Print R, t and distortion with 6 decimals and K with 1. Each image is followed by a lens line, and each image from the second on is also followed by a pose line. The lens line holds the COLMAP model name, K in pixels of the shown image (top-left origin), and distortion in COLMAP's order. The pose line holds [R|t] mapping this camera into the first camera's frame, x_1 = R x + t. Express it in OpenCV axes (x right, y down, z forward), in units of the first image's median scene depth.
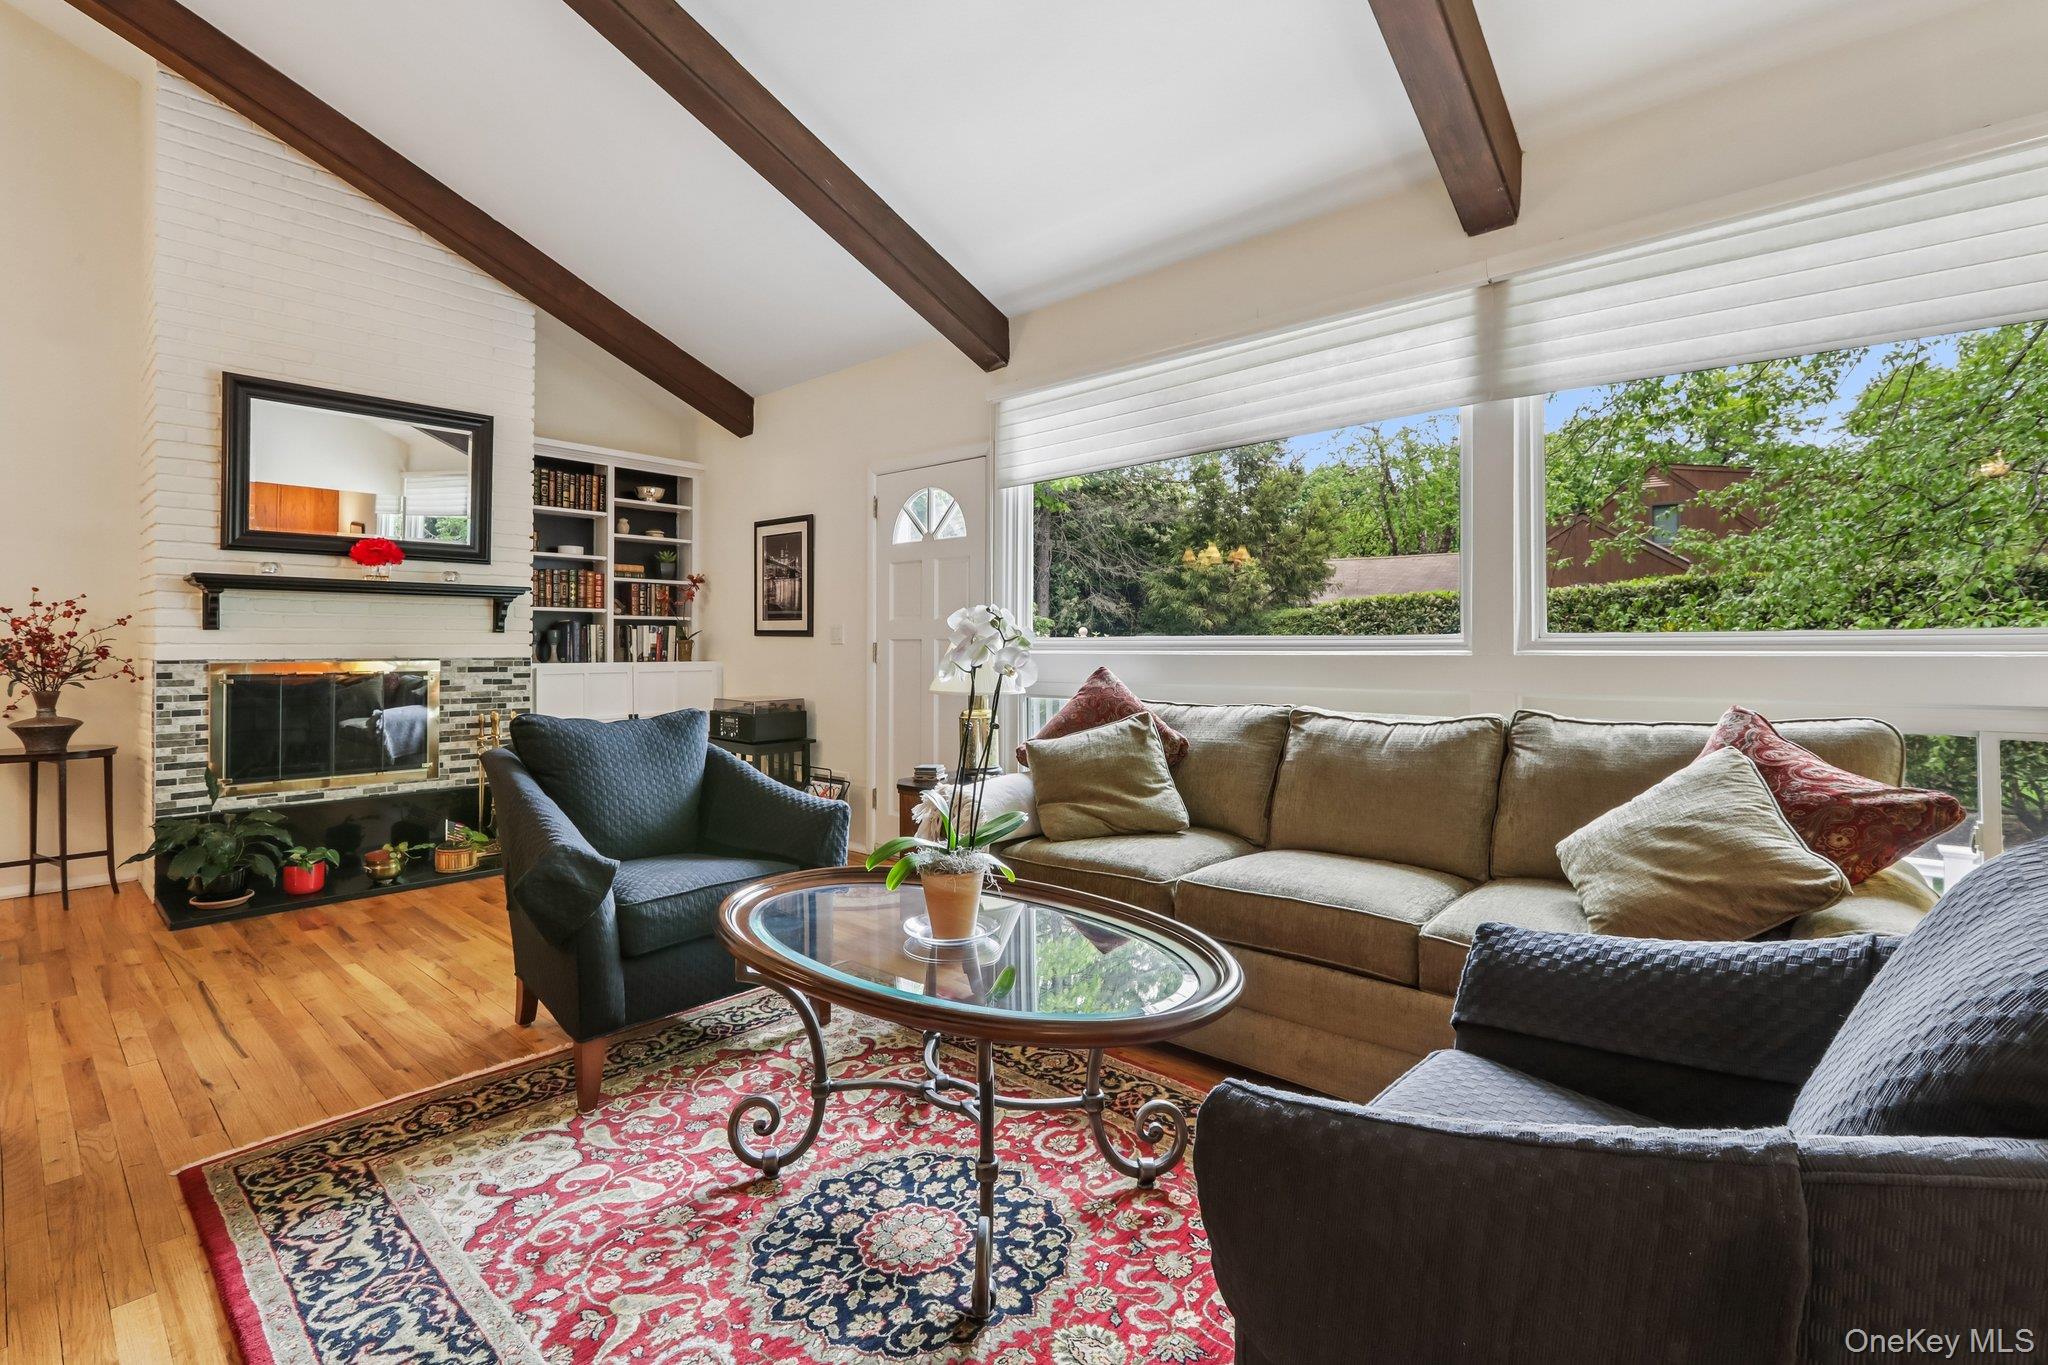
lens RADIAL K [[932.2, 0, 1025.5], [0, 932.2, 634.2], [0, 0, 1]] dist [0.005663, 0.000817]
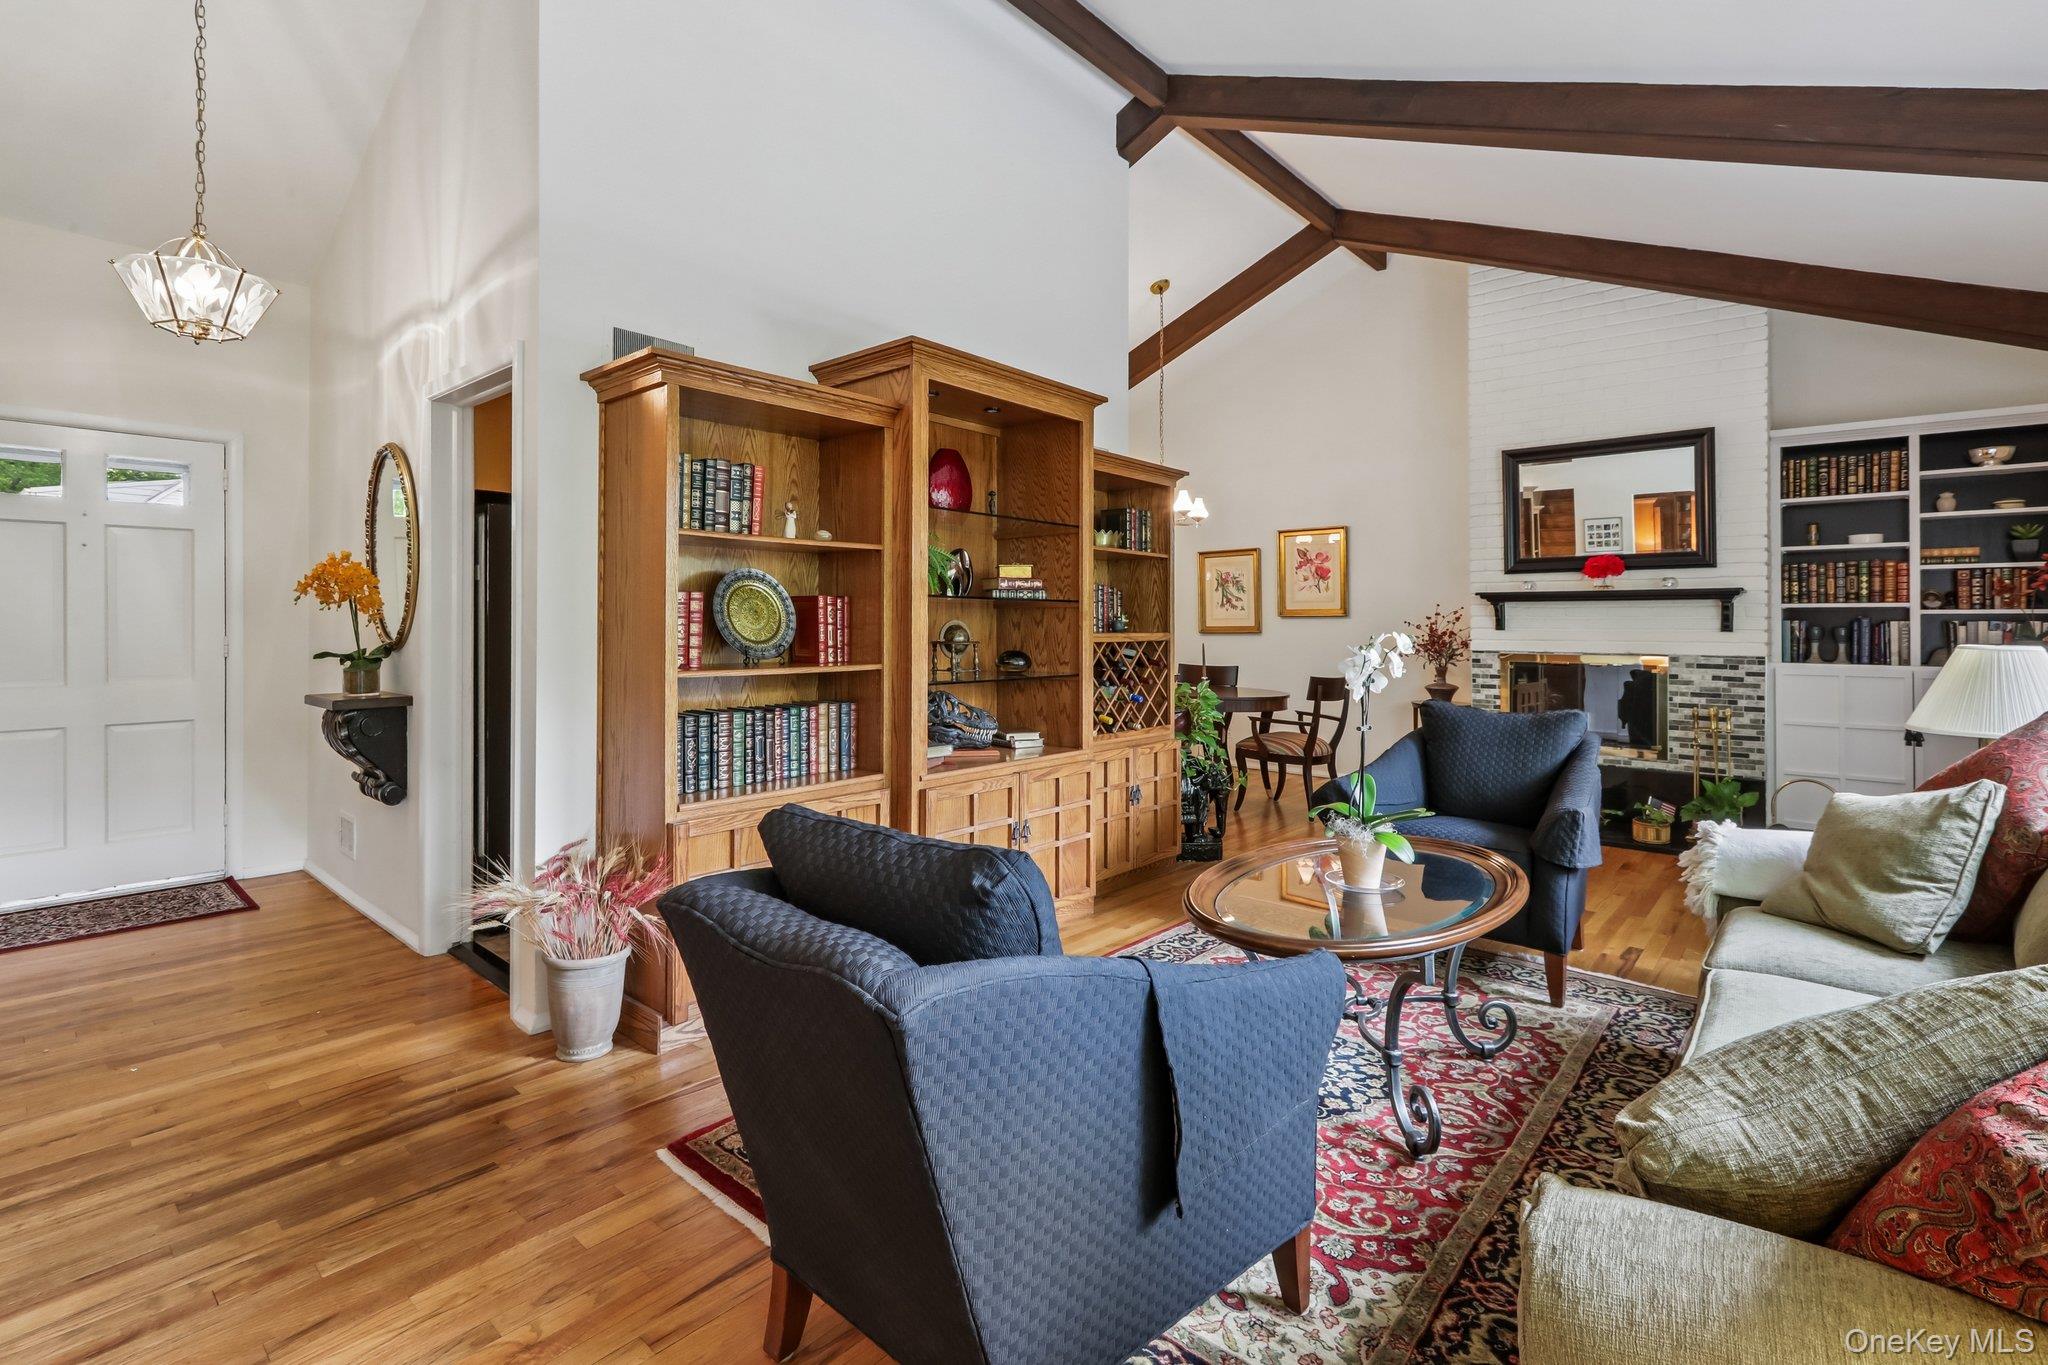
lens RADIAL K [[936.5, 0, 1020.1], [0, 936.5, 616.6], [0, 0, 1]] dist [0.002403, 0.000430]
pose [[0.011651, -0.006638, -0.999910, 0.522166], [0.009883, 0.999930, -0.006523, -0.021697], [0.999883, -0.009806, 0.011715, 0.217921]]
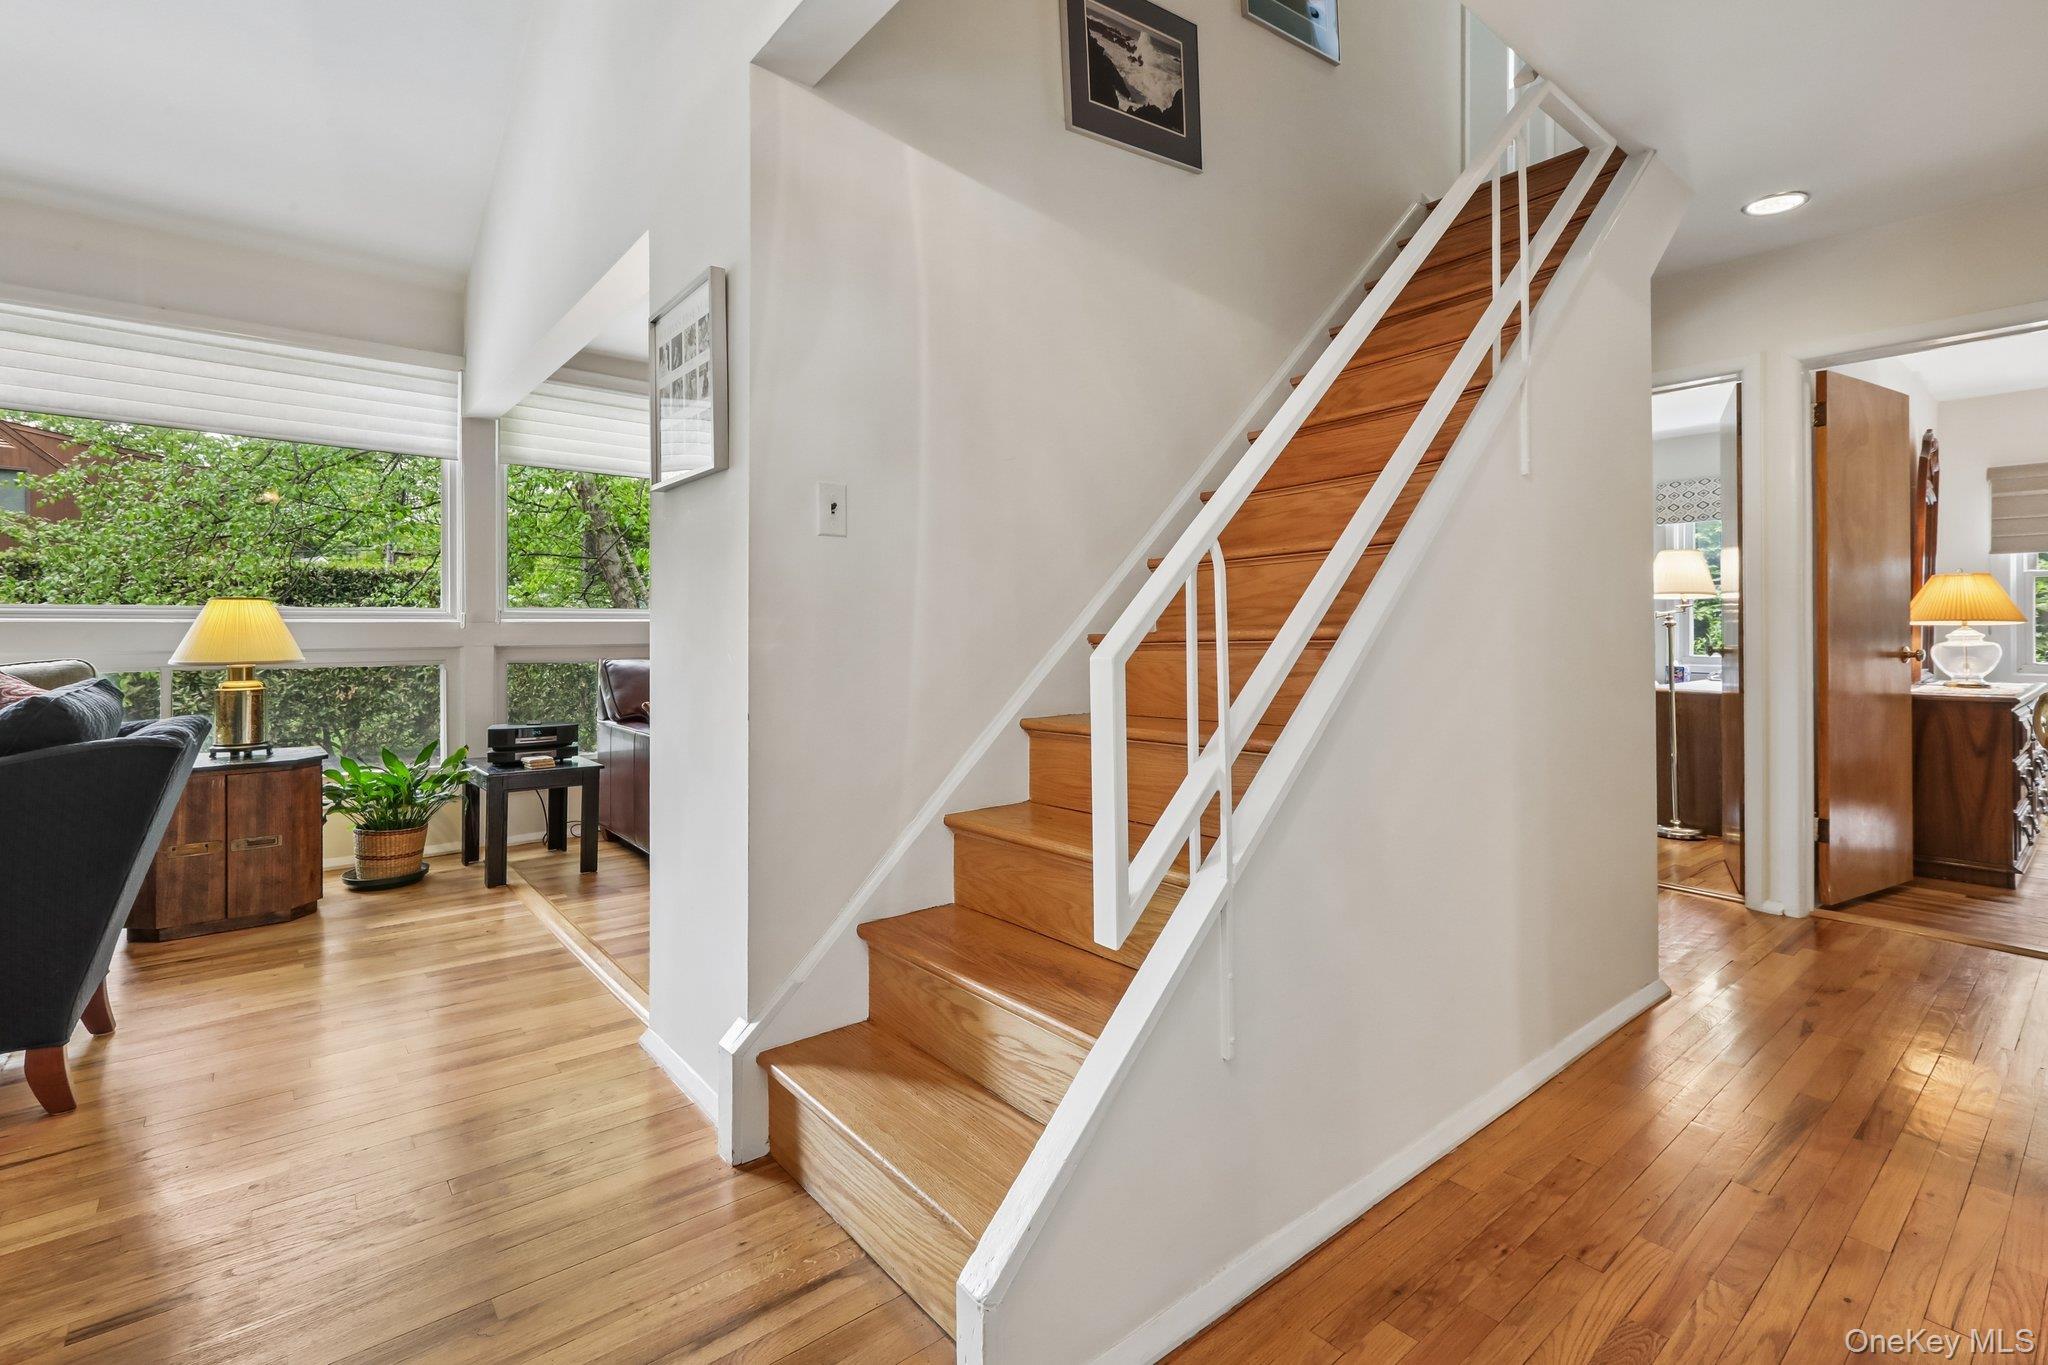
lens RADIAL K [[932.2, 0, 1025.5], [0, 932.2, 634.2], [0, 0, 1]] dist [0.005663, 0.000817]
pose [[0.150122, 0.003551, 0.988661, -0.161422], [-0.009162, 0.999956, -0.002200, 0.017042], [-0.988625, -0.008728, 0.150148, -0.324085]]
